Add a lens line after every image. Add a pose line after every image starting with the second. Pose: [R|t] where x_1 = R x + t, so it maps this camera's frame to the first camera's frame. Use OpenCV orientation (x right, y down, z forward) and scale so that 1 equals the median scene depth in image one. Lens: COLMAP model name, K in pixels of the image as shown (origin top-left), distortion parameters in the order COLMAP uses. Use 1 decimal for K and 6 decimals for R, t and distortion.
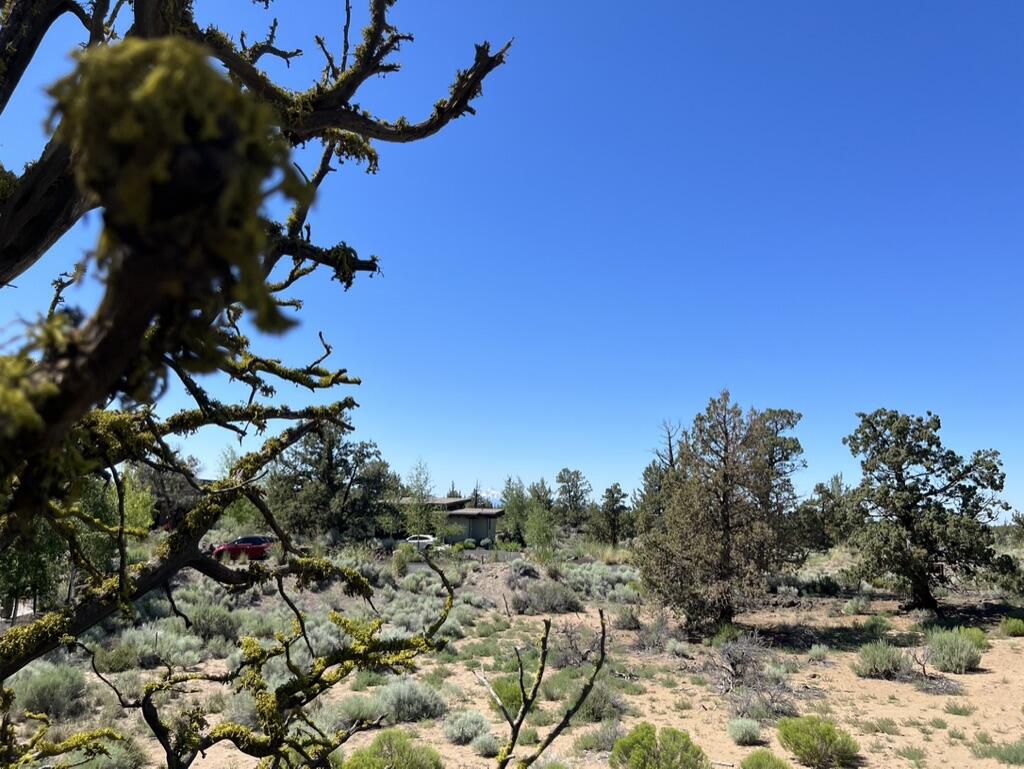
lens RADIAL K [[766.3, 0, 511.8], [0, 766.3, 385.2], [0, 0, 1]] dist [0.058787, -0.069472]
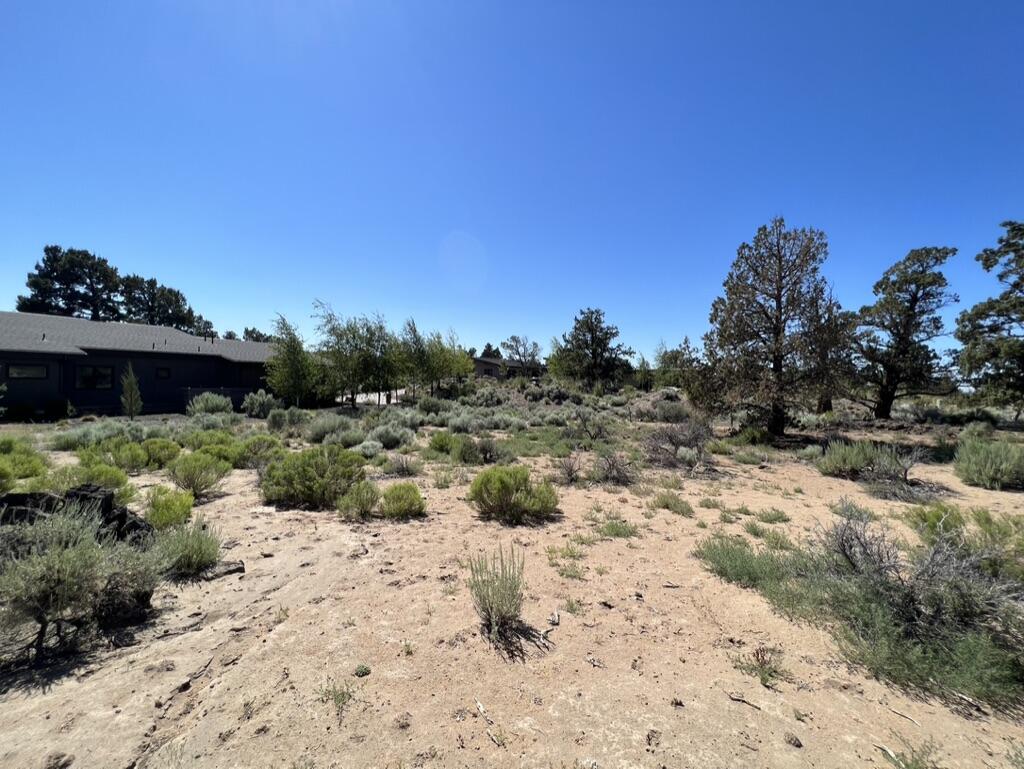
lens RADIAL K [[406.9, 0, 511.7], [0, 406.9, 384.0], [0, 0, 1]] dist [-0.003342, 0.000500]
pose [[0.803934, 0.005537, -0.594693, 0.314352], [0.087423, 0.987994, 0.127380, 0.128995], [0.588259, -0.154395, 0.793797, 0.306363]]
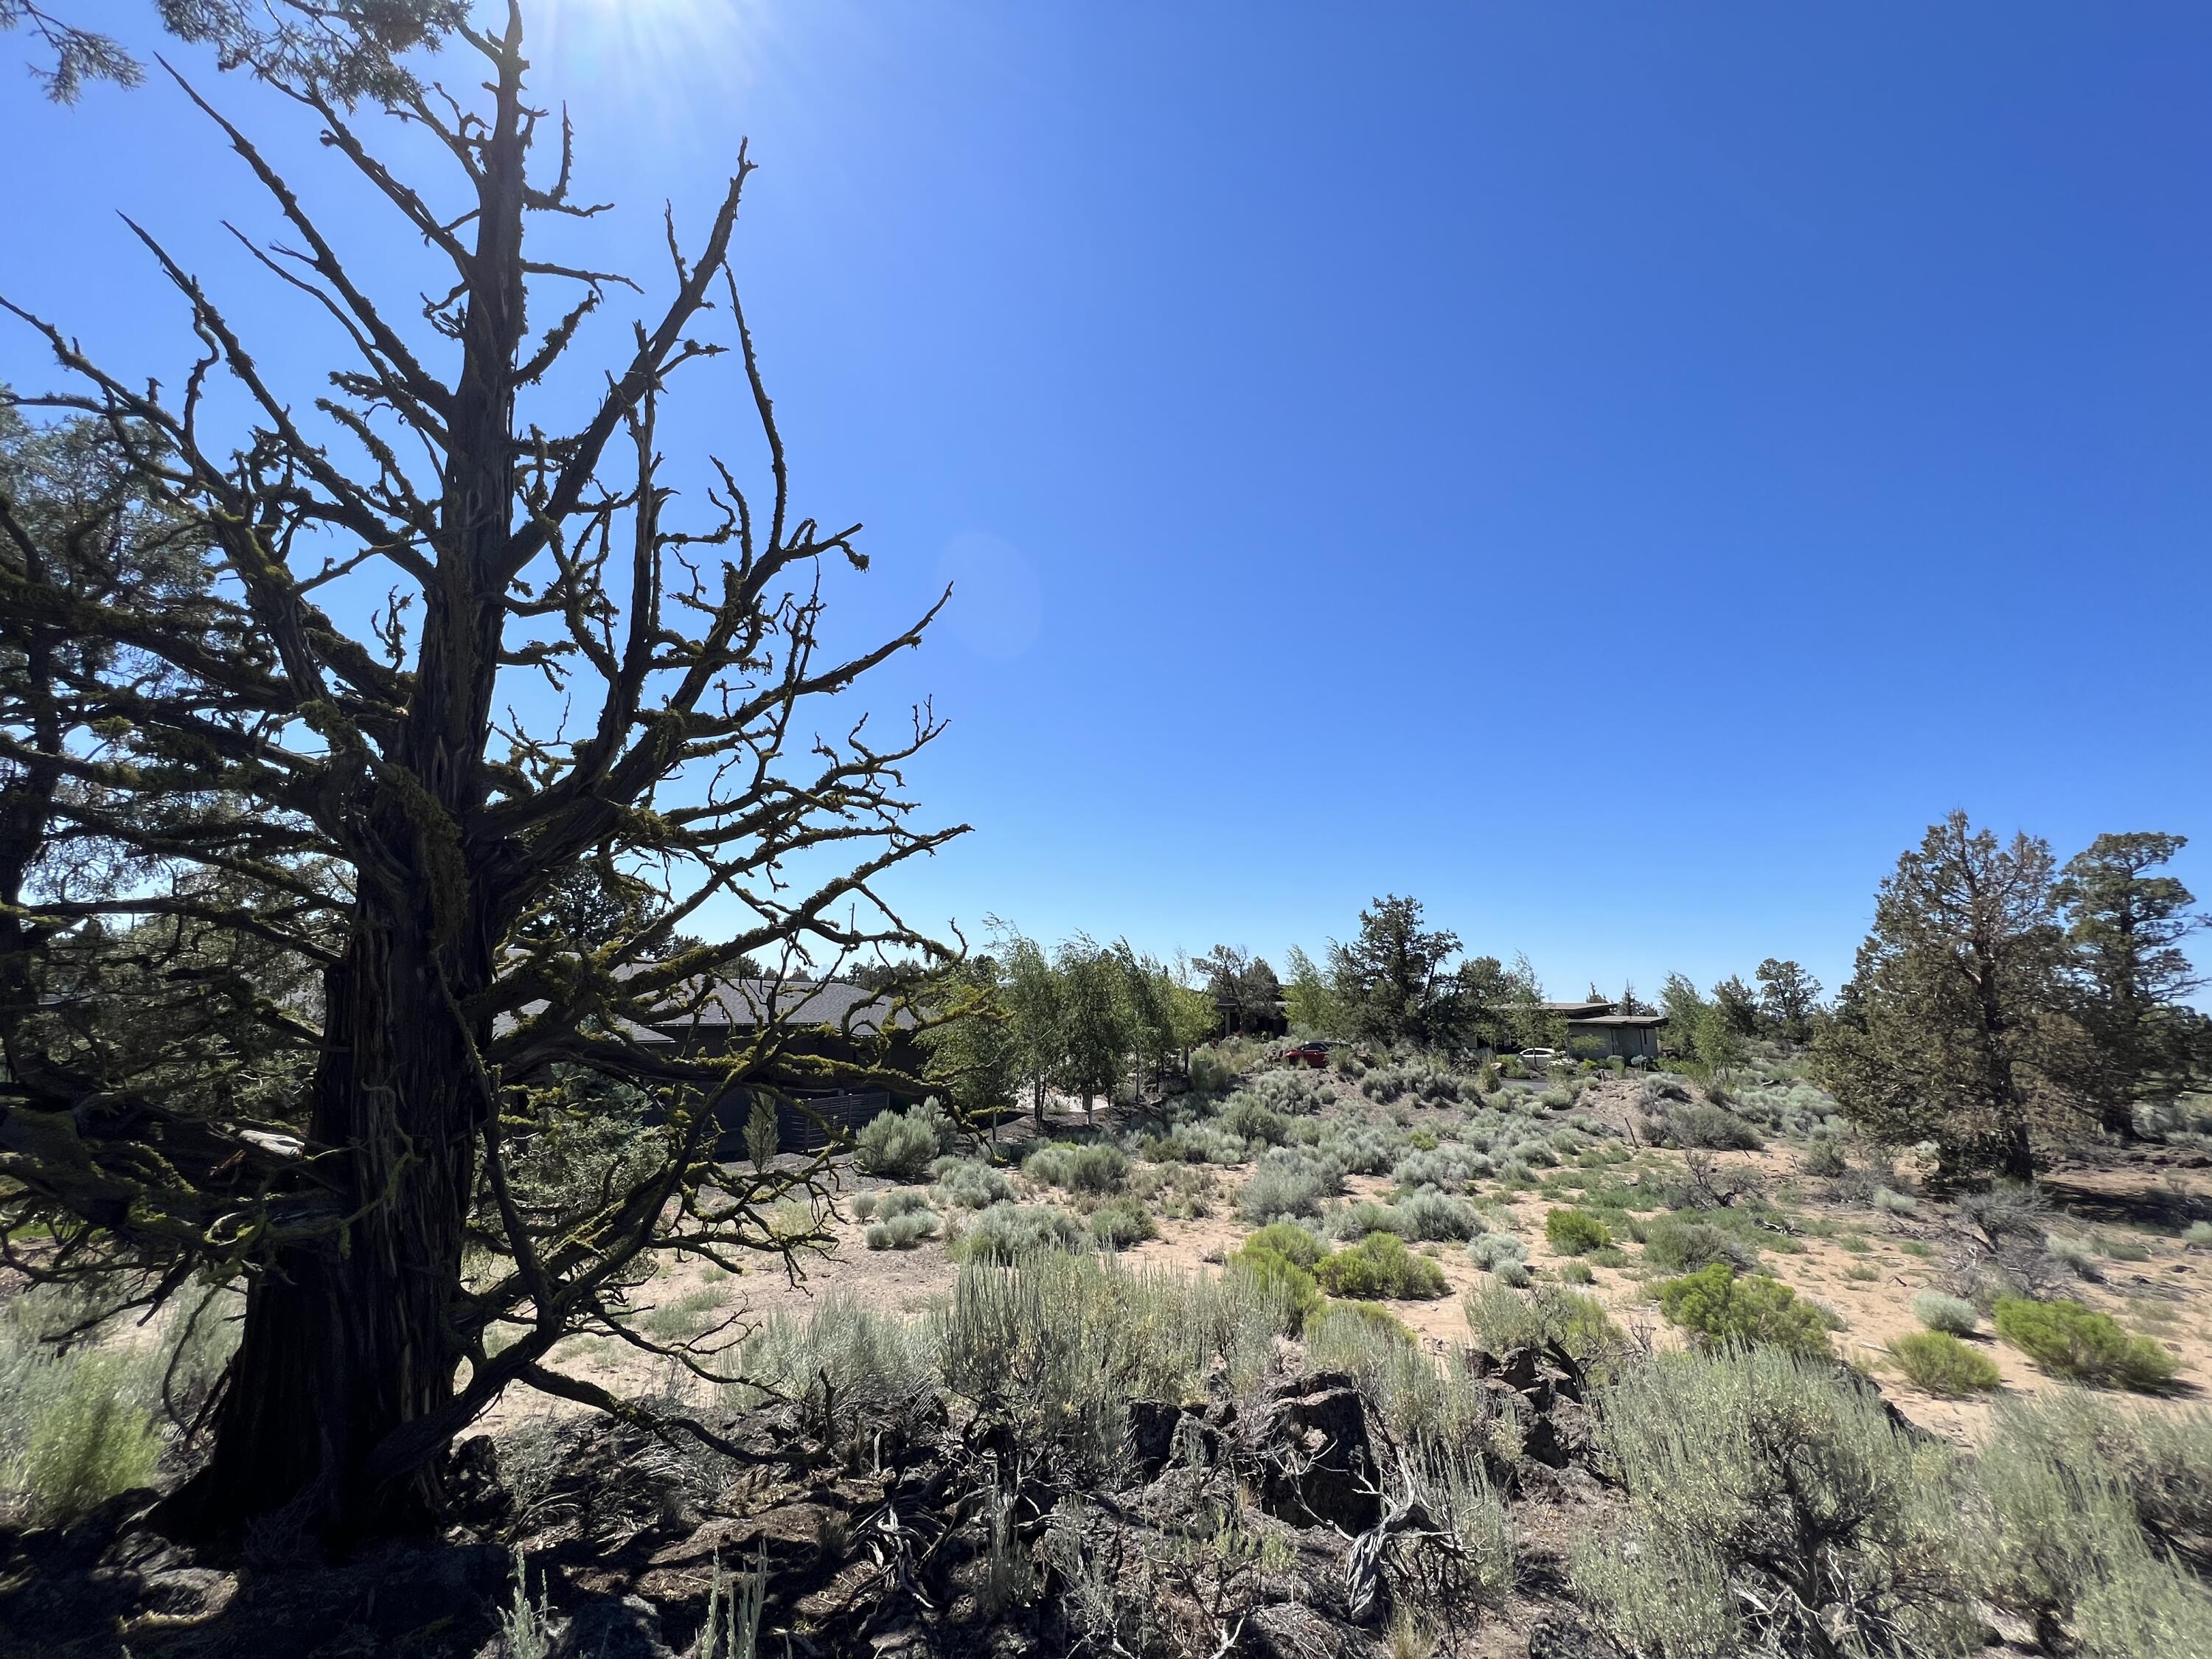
lens RADIAL K [[878.9, 0, 1103.2], [0, 878.9, 823.0], [0, 0, 1]] dist [-0.003342, 0.000500]
pose [[0.826636, -0.126115, -0.548424, 0.086473], [0.090274, 0.991661, -0.091971, 0.019088], [0.555449, 0.026518, 0.831127, -0.012933]]
